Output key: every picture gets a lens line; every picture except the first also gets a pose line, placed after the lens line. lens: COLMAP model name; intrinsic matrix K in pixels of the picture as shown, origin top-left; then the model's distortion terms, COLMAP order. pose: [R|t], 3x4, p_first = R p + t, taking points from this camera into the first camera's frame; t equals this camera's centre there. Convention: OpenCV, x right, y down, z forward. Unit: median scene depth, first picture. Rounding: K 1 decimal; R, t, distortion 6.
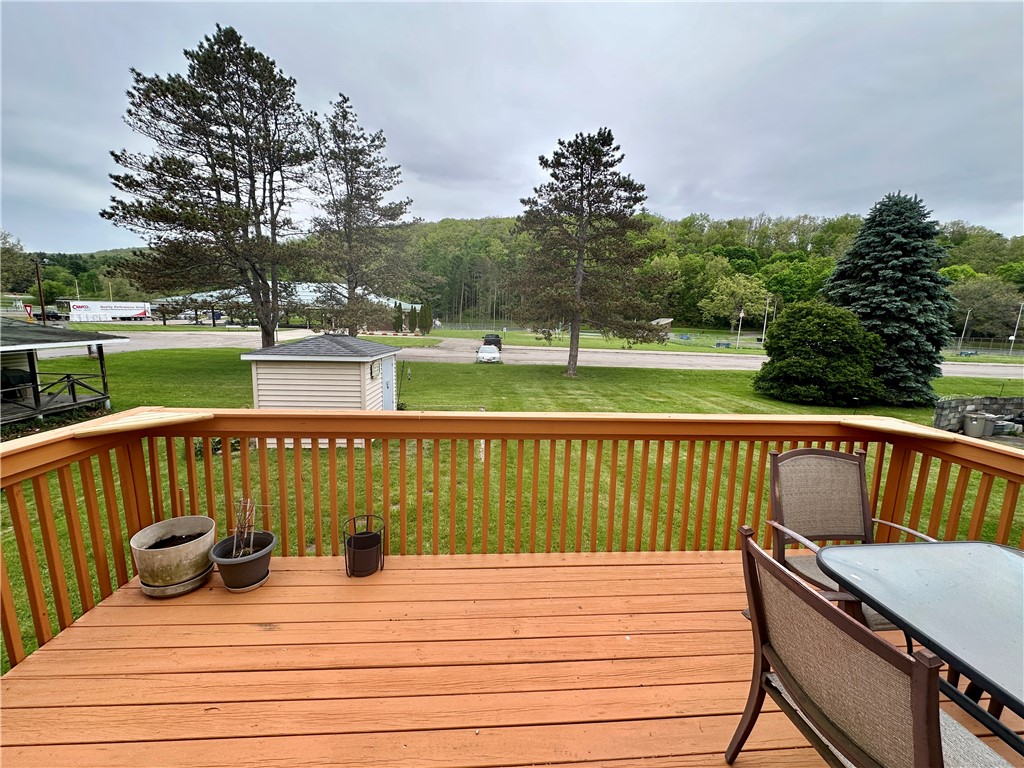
lens RADIAL K [[409.1, 0, 512.6], [0, 409.1, 381.7], [0, 0, 1]] dist [-0.001296, 0.000733]
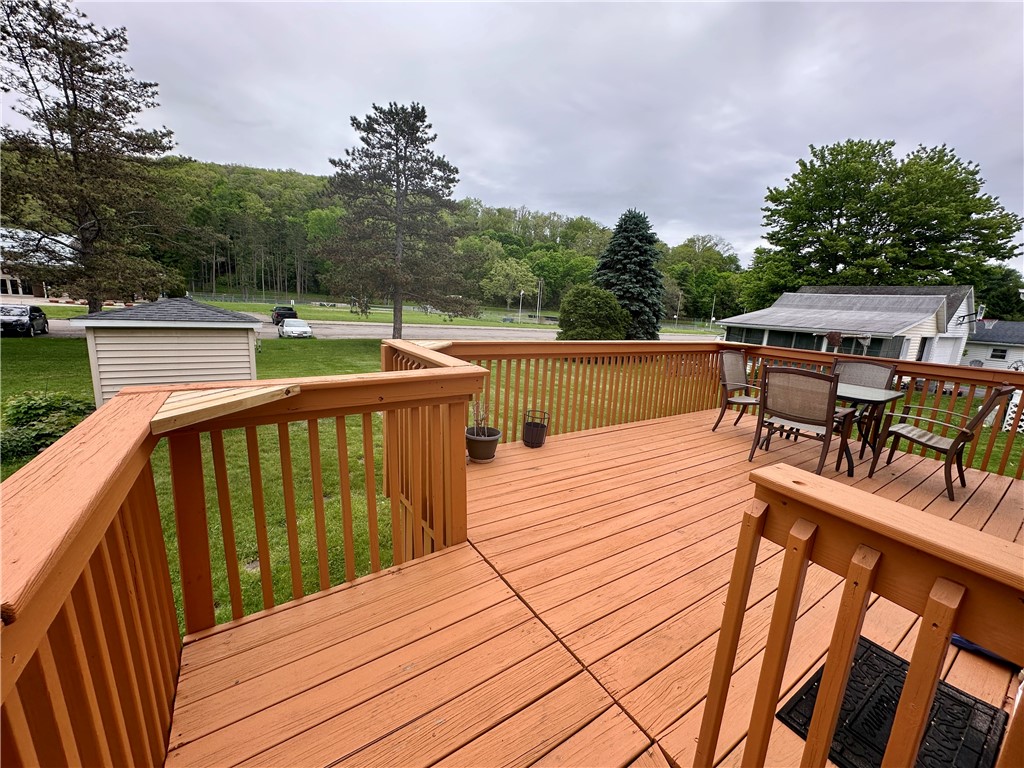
lens RADIAL K [[409.1, 0, 512.6], [0, 409.1, 381.7], [0, 0, 1]] dist [-0.001296, 0.000733]
pose [[0.869818, -0.070355, 0.488331, -0.112046], [0.042671, 0.996799, 0.067607, 0.011404], [-0.491525, -0.037968, 0.870035, -0.027047]]
